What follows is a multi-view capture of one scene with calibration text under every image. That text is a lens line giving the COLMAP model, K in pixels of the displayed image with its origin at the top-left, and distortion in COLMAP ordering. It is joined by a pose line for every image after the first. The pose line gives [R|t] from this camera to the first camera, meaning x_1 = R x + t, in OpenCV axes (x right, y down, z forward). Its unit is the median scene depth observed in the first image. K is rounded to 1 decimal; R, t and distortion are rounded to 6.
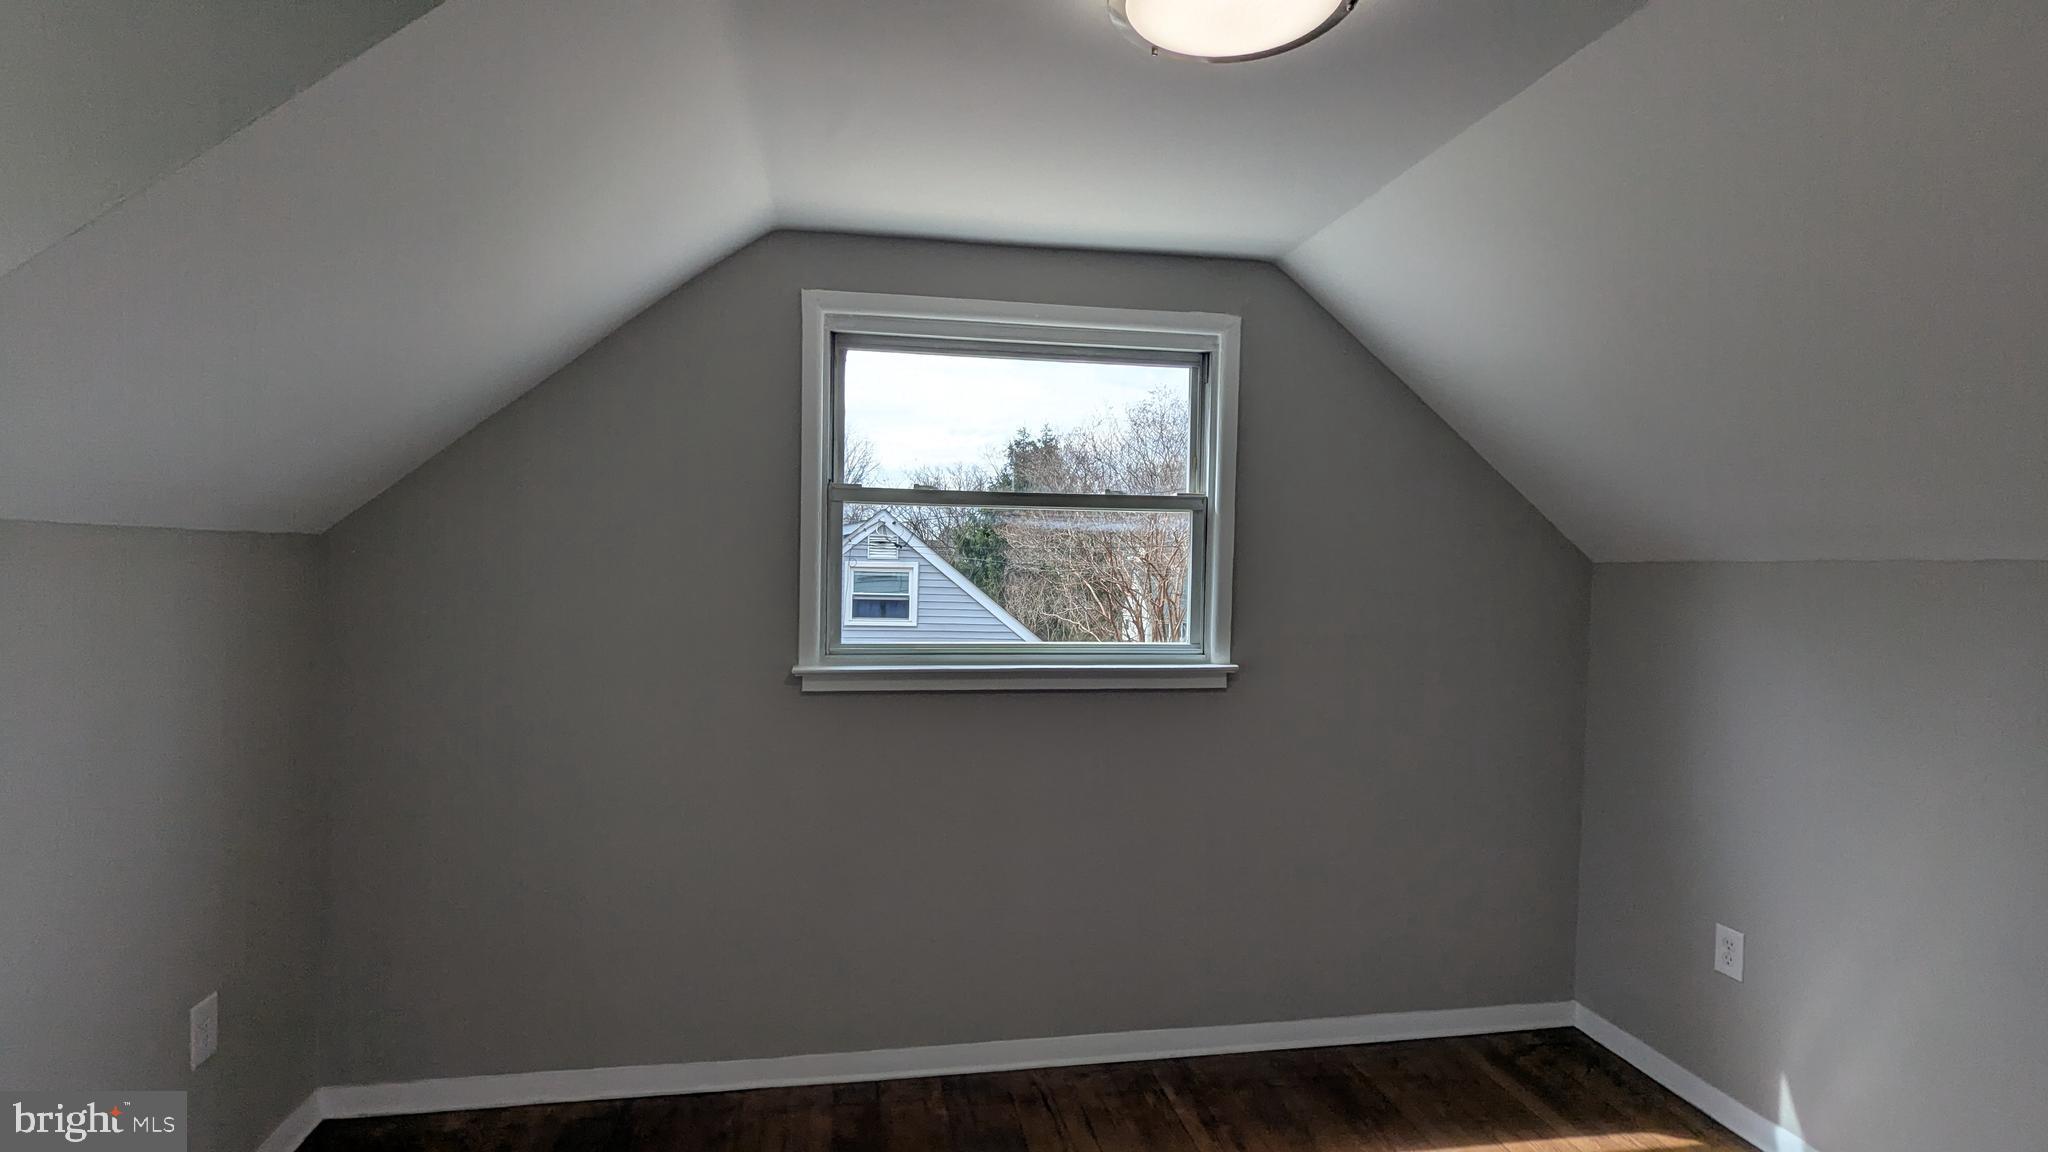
lens RADIAL K [[959.7, 0, 1034.1], [0, 959.7, 581.5], [0, 0, 1]] dist [0.008291, -0.000642]
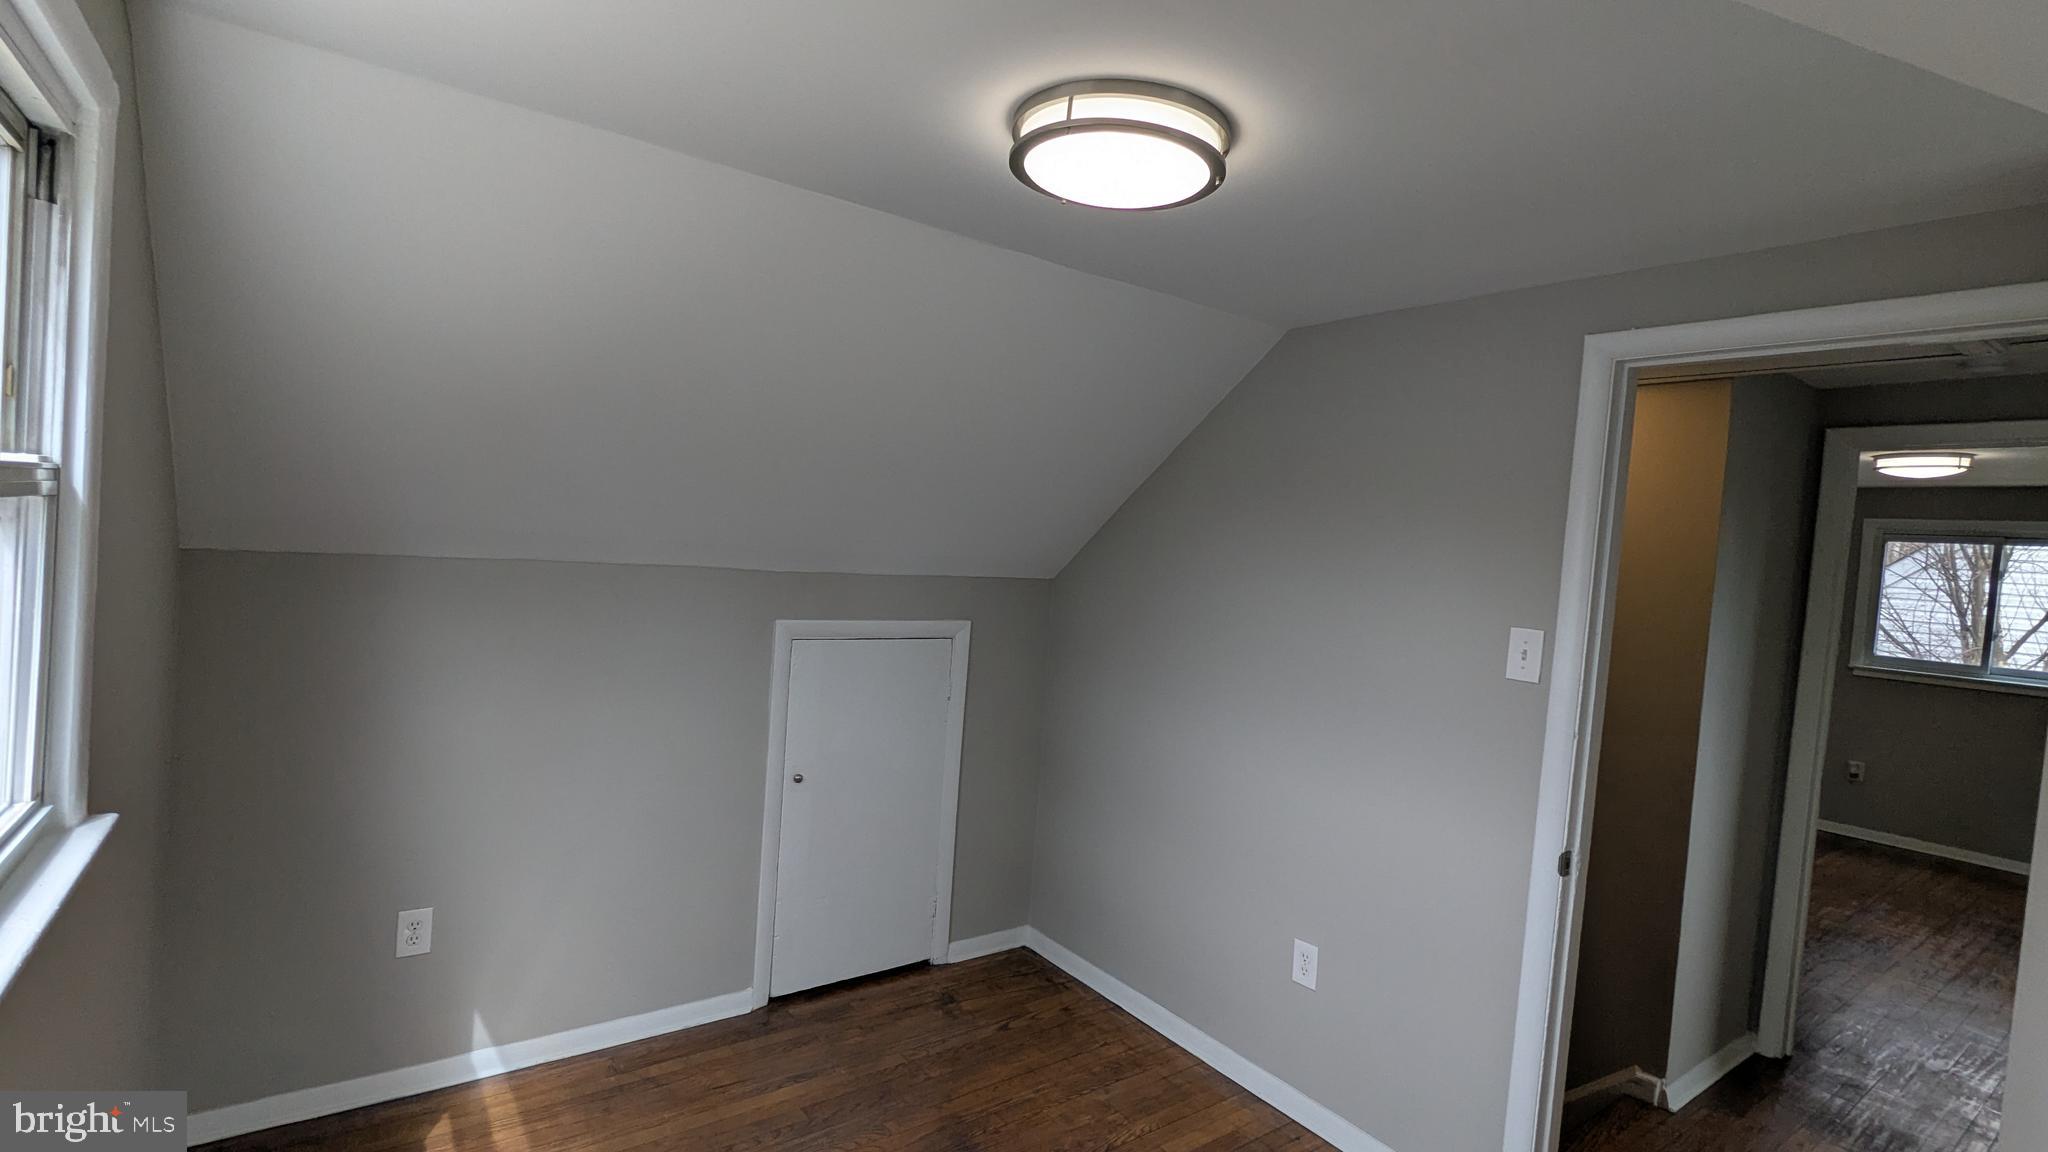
lens RADIAL K [[959.7, 0, 1022.0], [0, 959.7, 575.1], [0, 0, 1]] dist [0.008291, -0.000642]
pose [[-0.424994, -0.080389, 0.901619, -0.422155], [-0.066763, 0.996120, 0.057344, -0.093150], [-0.902731, -0.035824, -0.428712, 0.793416]]
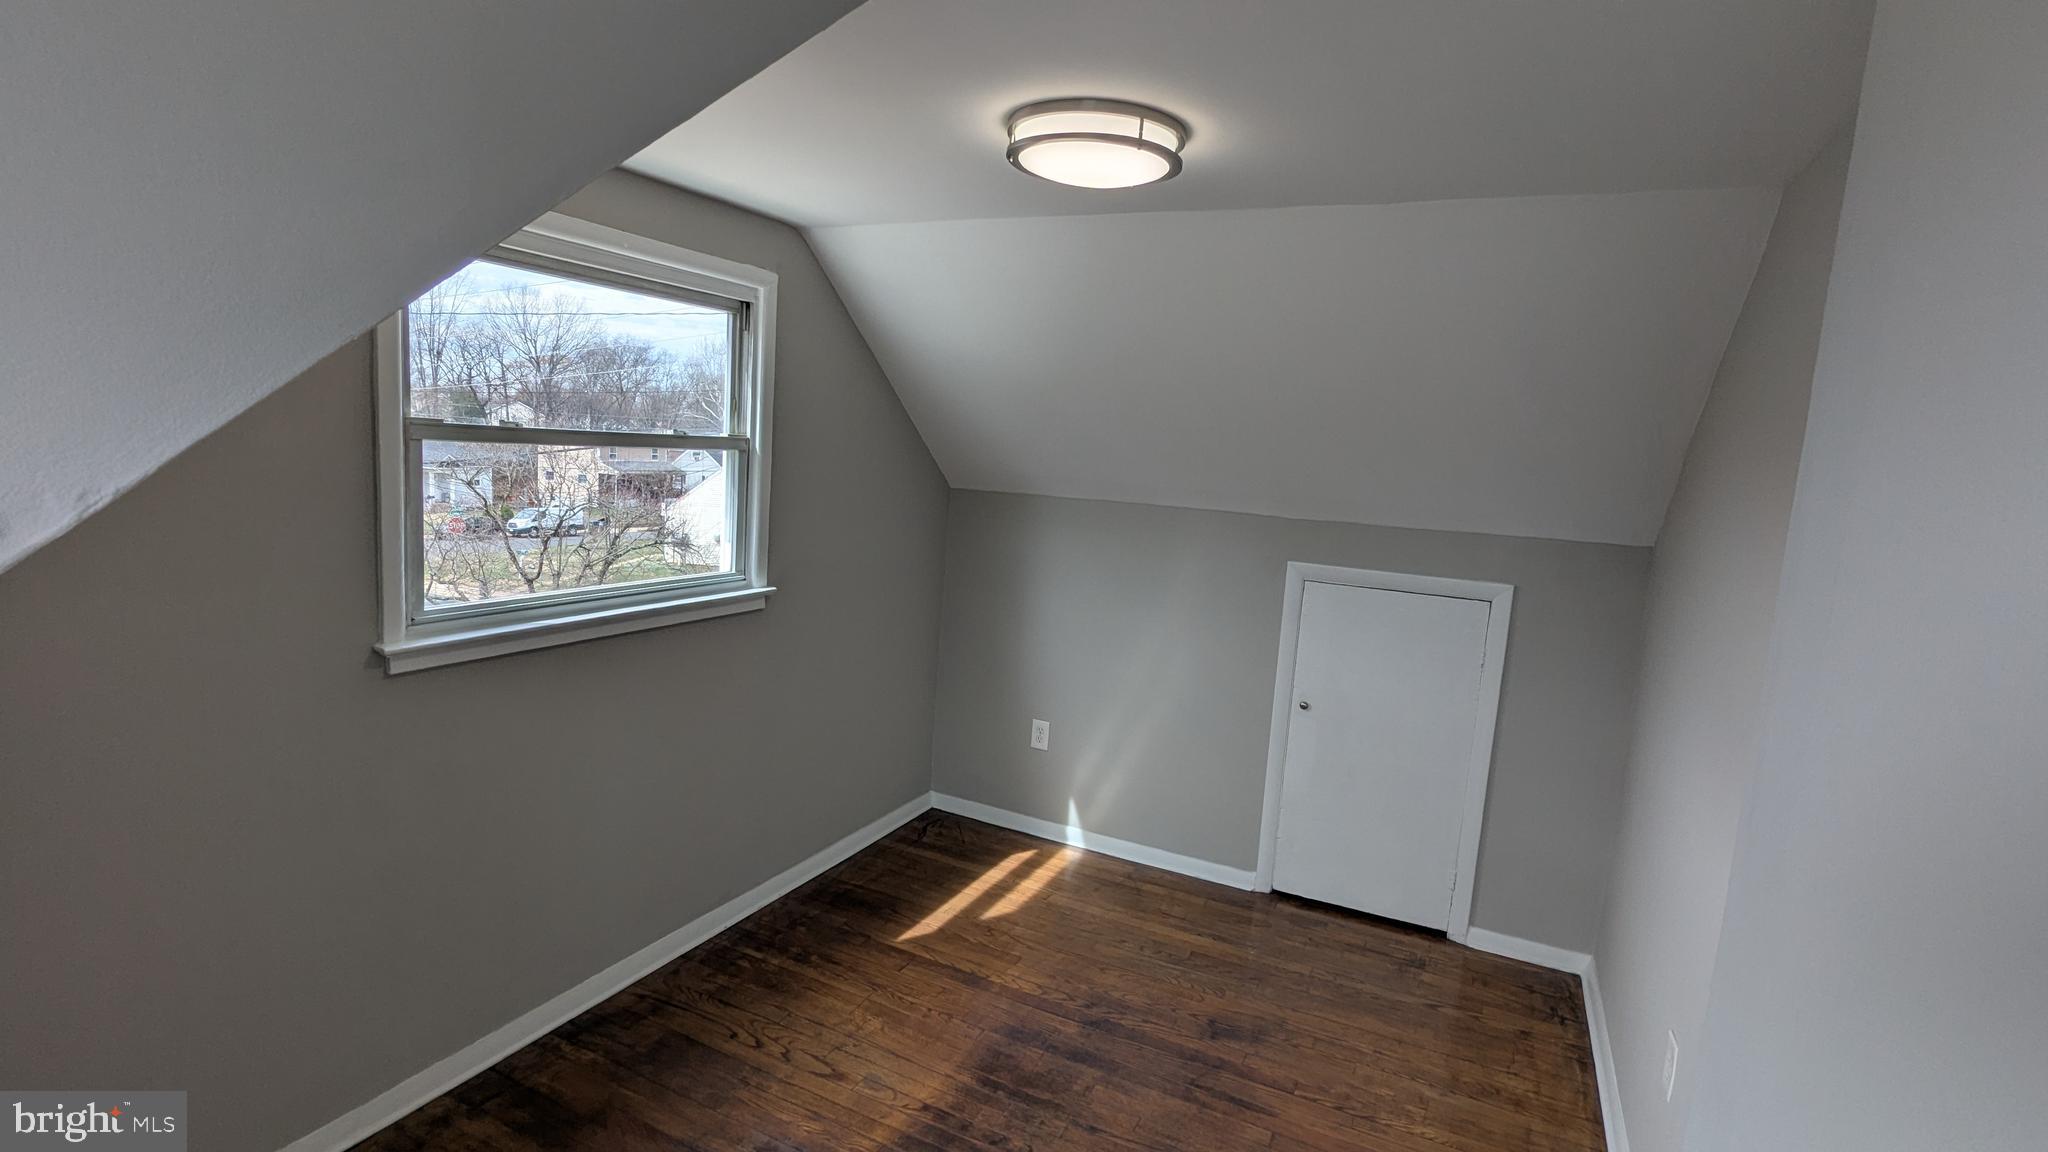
lens RADIAL K [[959.7, 0, 1029.6], [0, 959.7, 574.4], [0, 0, 1]] dist [0.008291, -0.000642]
pose [[0.596433, -0.083955, 0.798260, -0.521850], [-0.045242, 0.989418, 0.137862, -0.100878], [-0.801387, -0.118340, 0.586323, 0.081298]]
